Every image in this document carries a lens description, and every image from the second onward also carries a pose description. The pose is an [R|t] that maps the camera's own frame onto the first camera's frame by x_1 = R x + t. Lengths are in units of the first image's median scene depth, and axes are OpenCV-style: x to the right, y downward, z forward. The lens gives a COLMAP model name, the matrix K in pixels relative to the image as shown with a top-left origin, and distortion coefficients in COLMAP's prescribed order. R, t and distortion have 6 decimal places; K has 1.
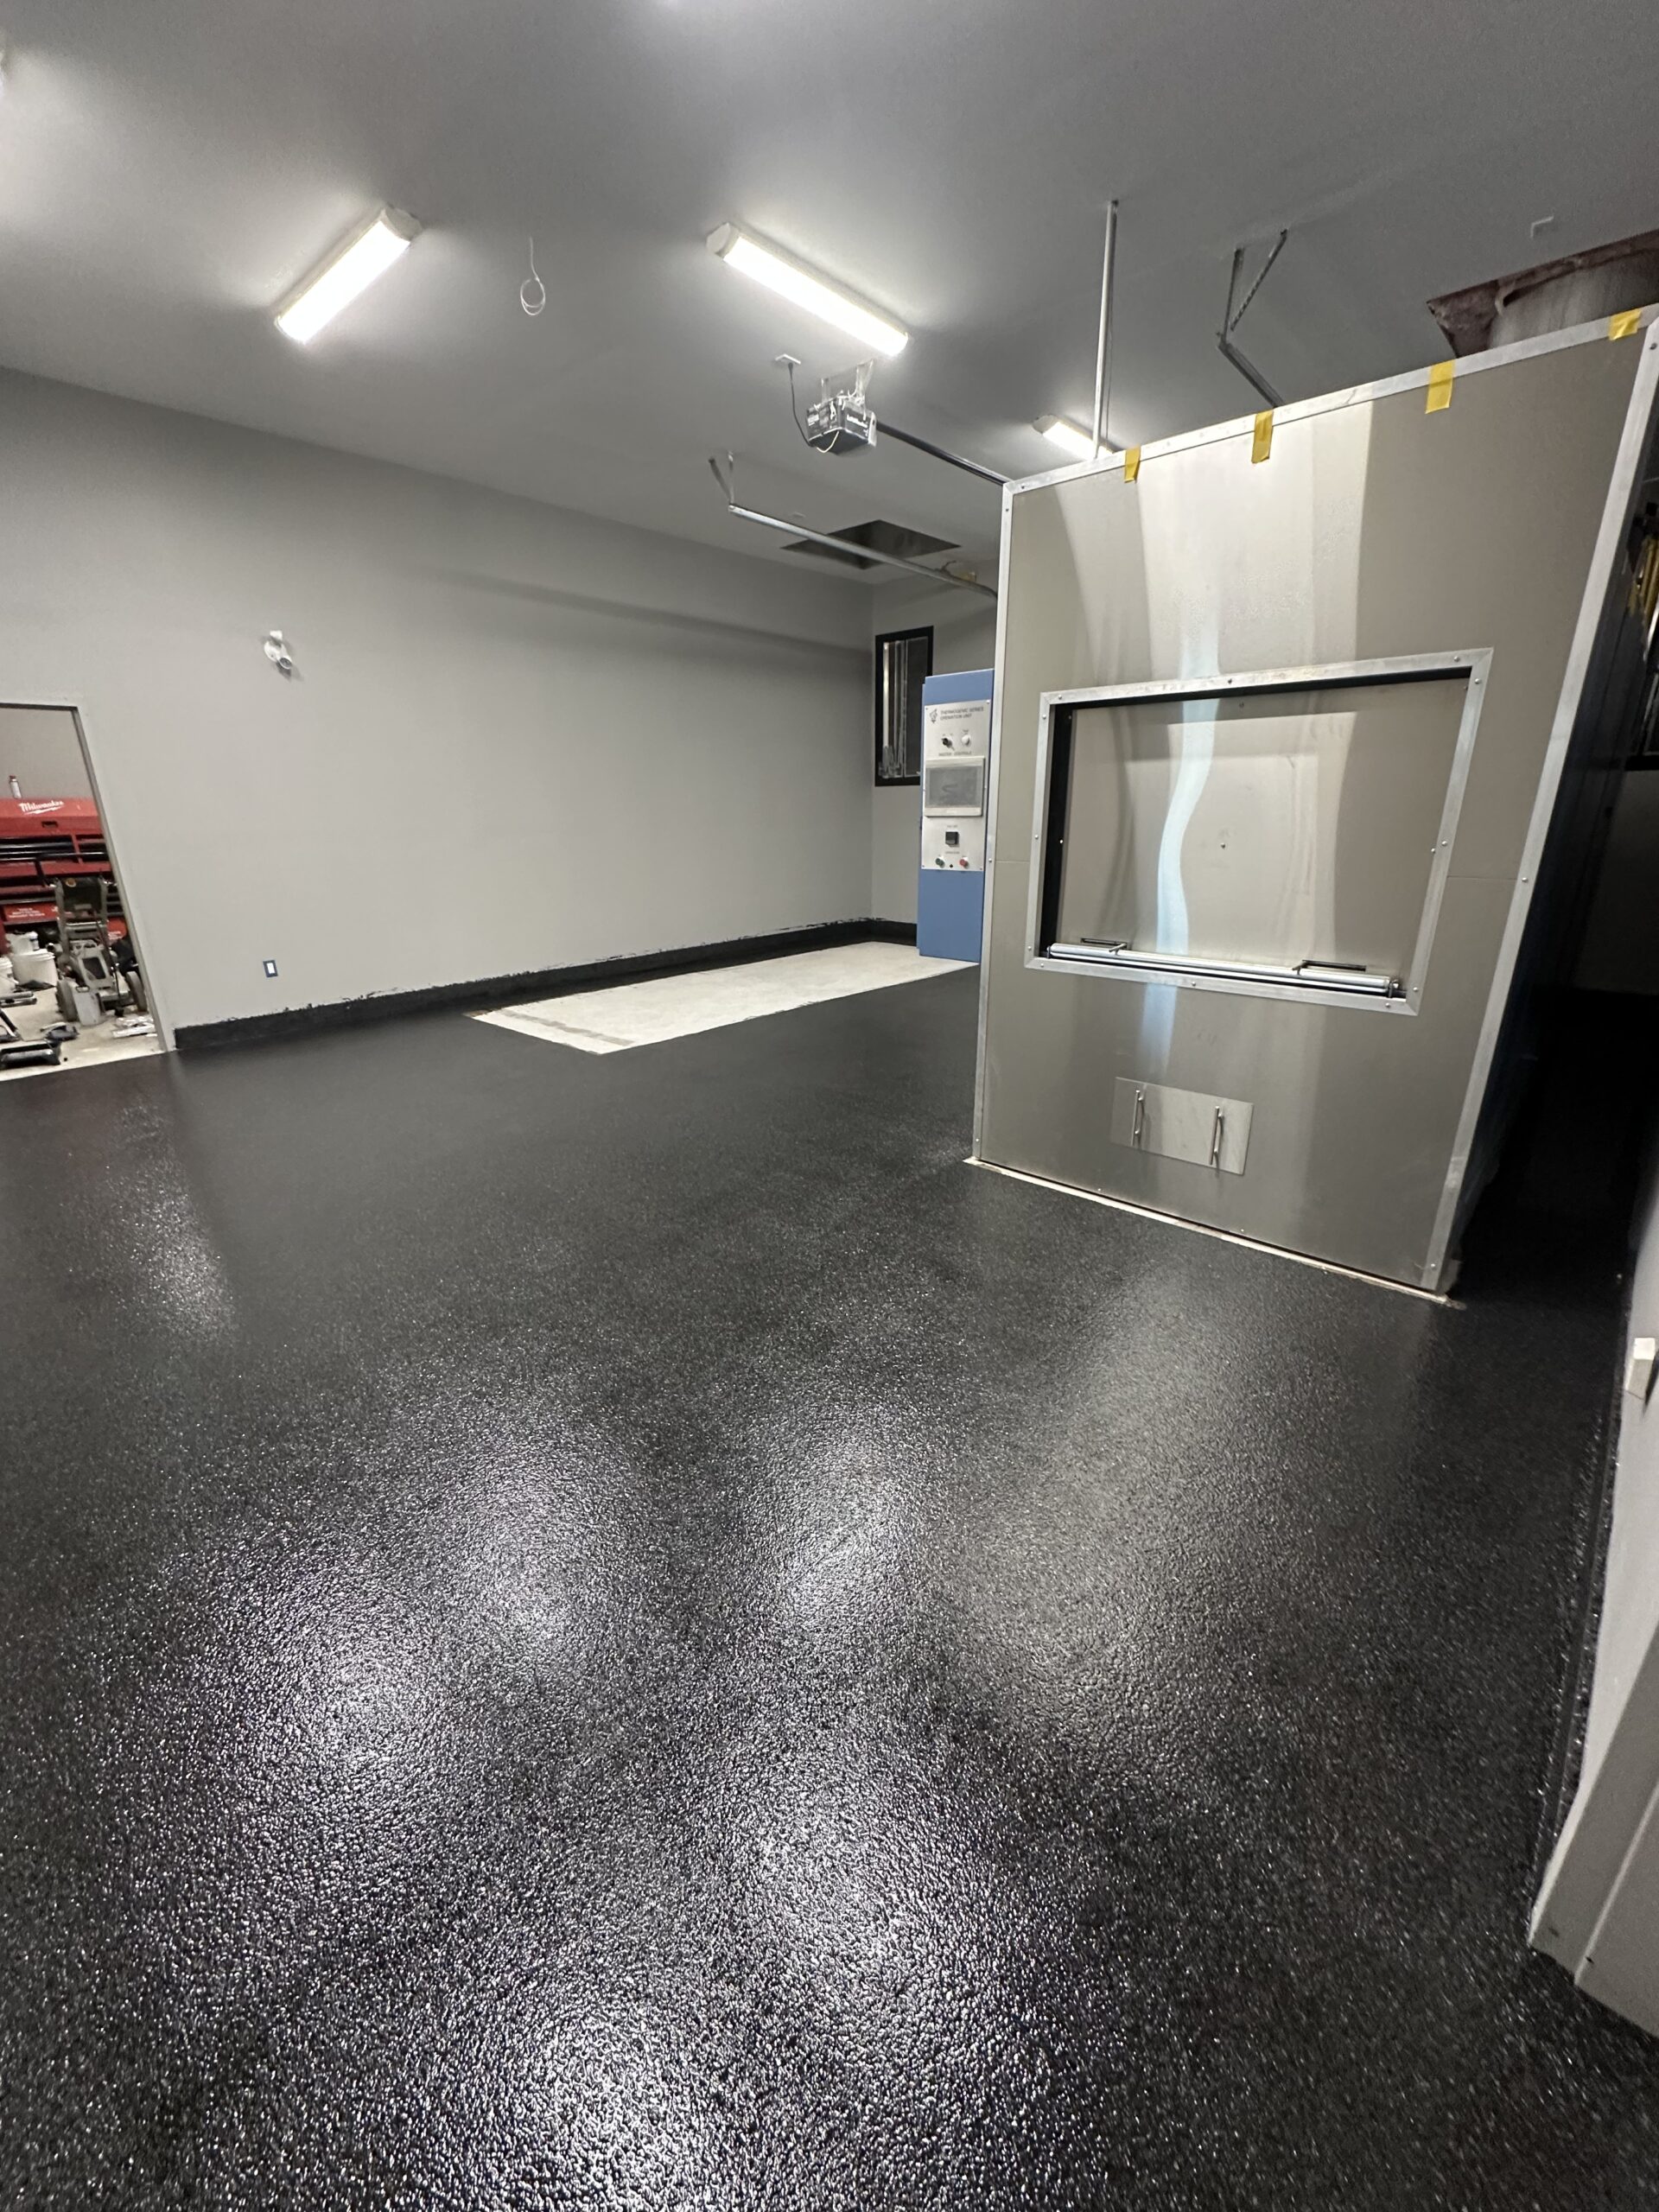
lens RADIAL K [[876.7, 0, 824.9], [0, 876.7, 1101.4], [0, 0, 1]] dist [-0.002297, 0.000804]
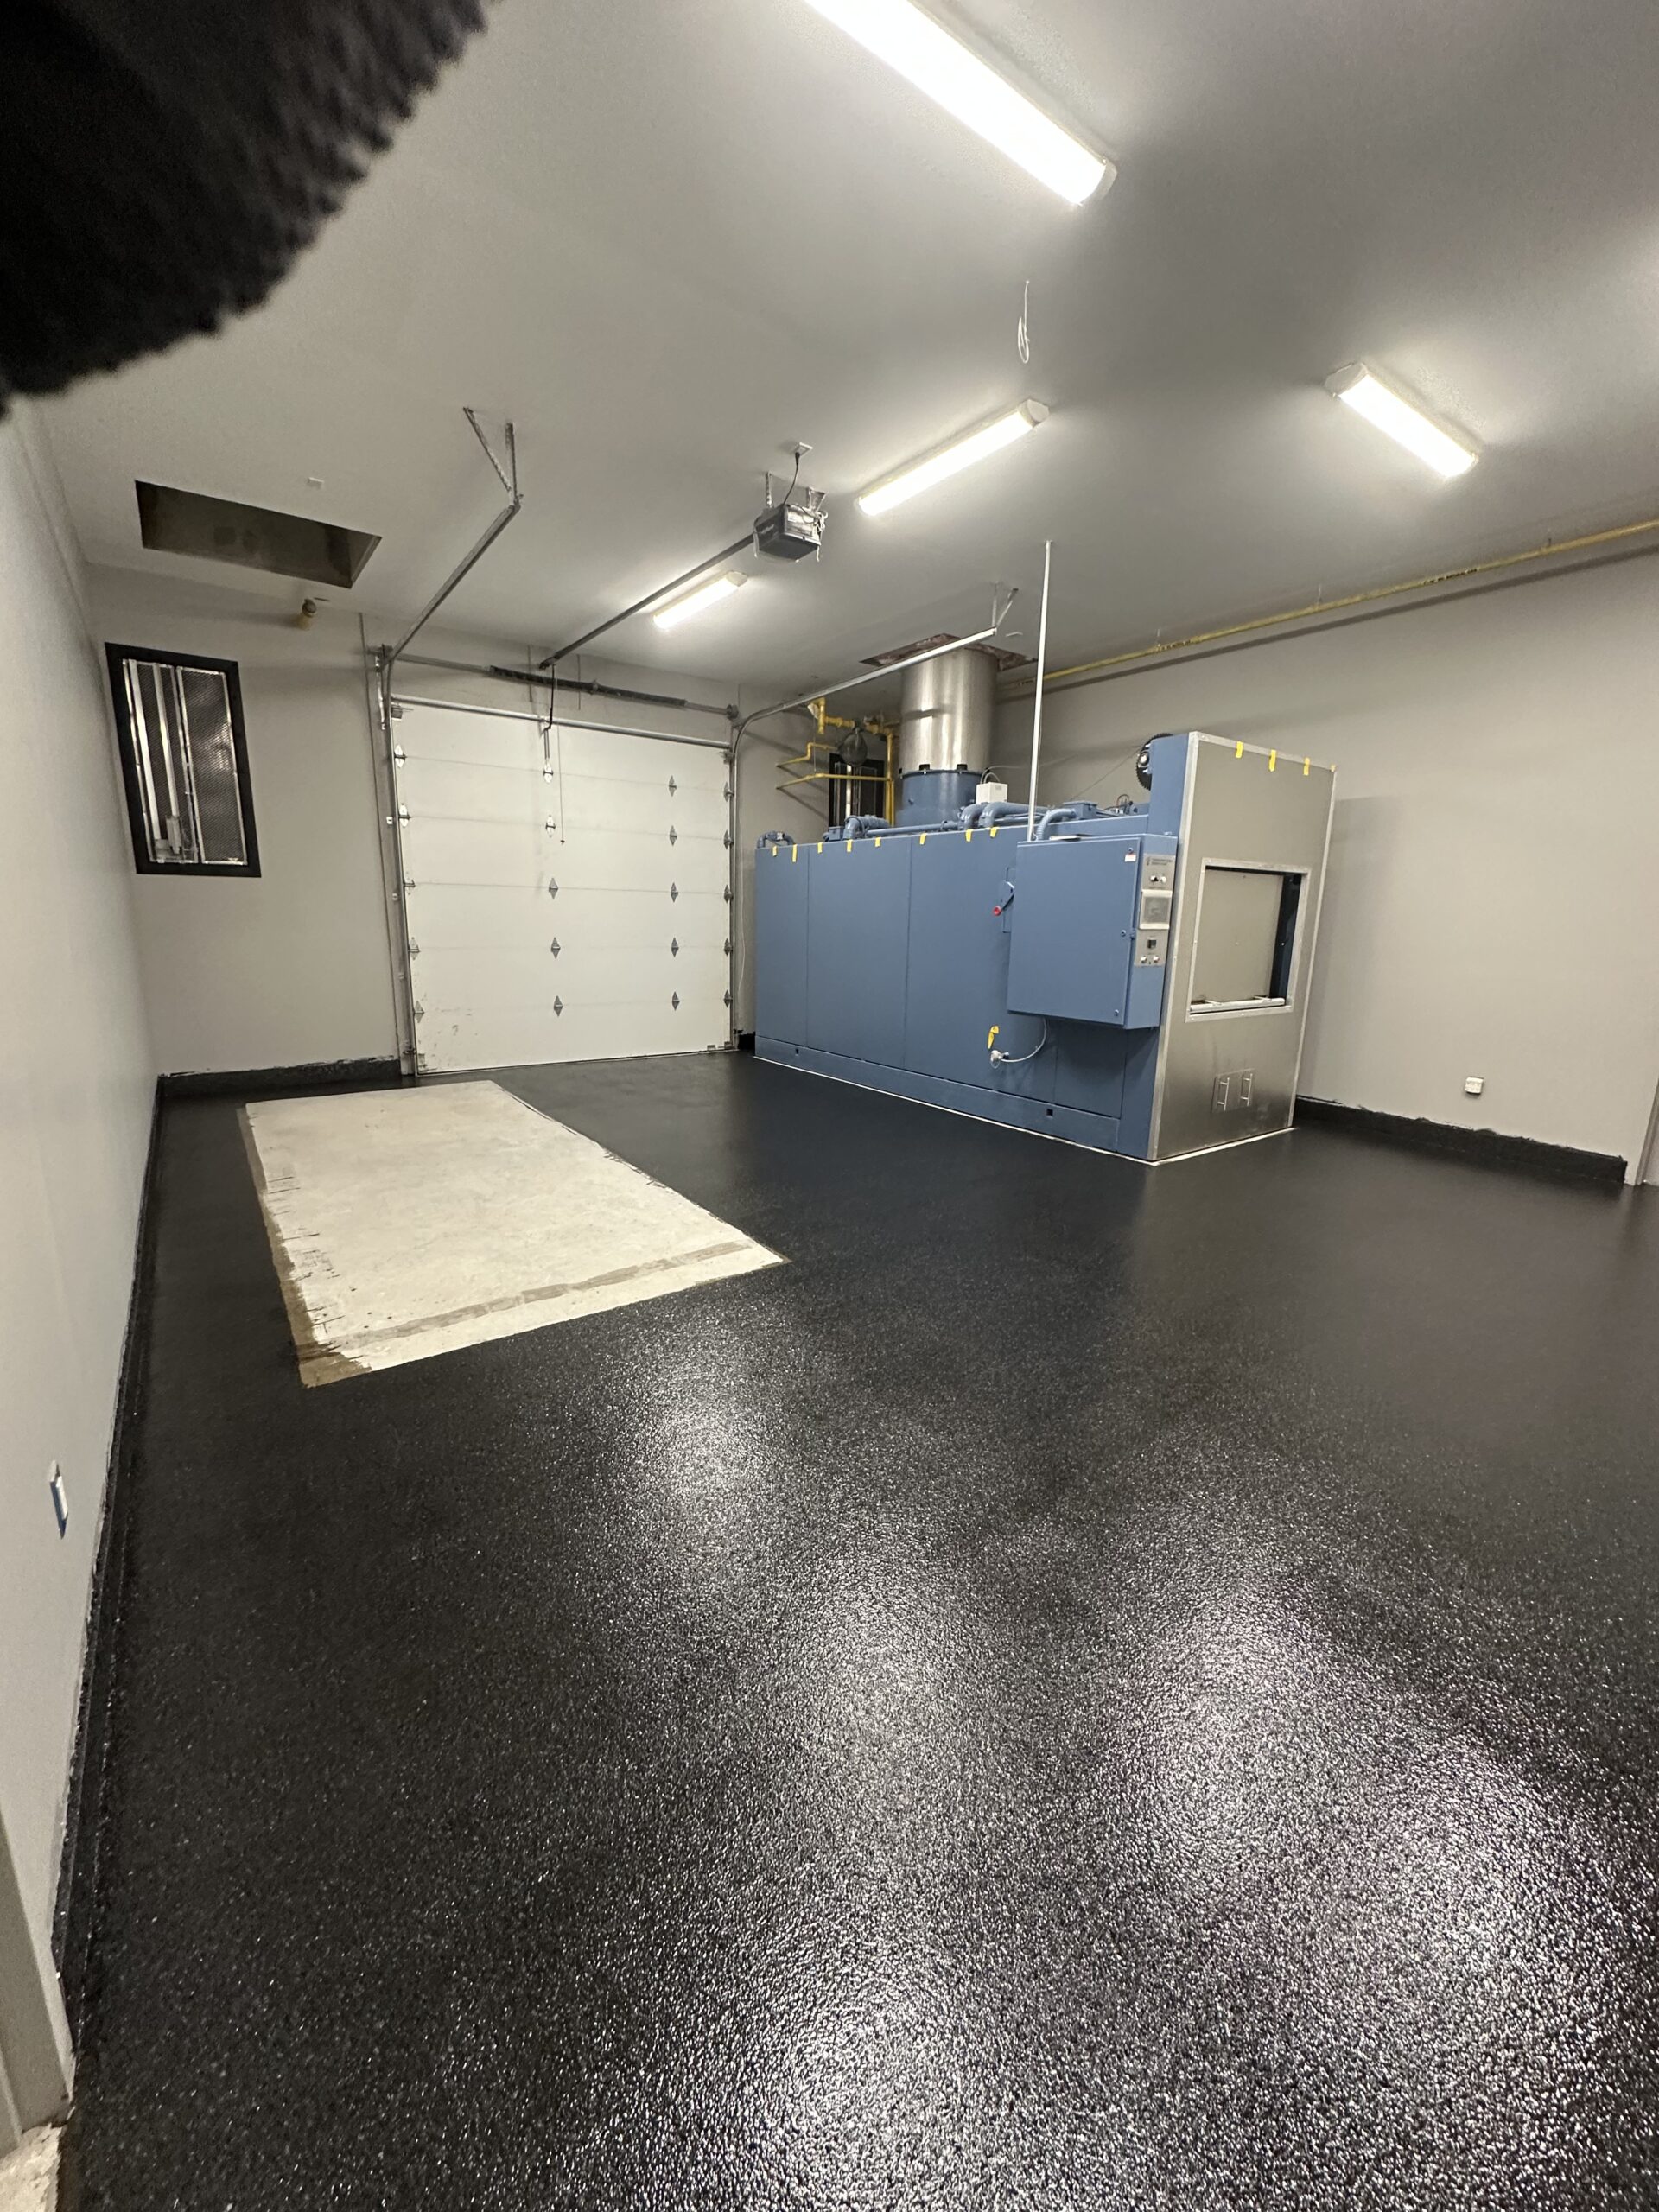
lens RADIAL K [[876.7, 0, 818.1], [0, 876.7, 1115.9], [0, 0, 1]] dist [-0.002297, 0.000804]
pose [[0.203801, -0.210364, 0.956145, -1.458234], [0.295042, 0.944433, 0.144900, -0.419084], [-0.933497, 0.252572, 0.254542, 1.257662]]
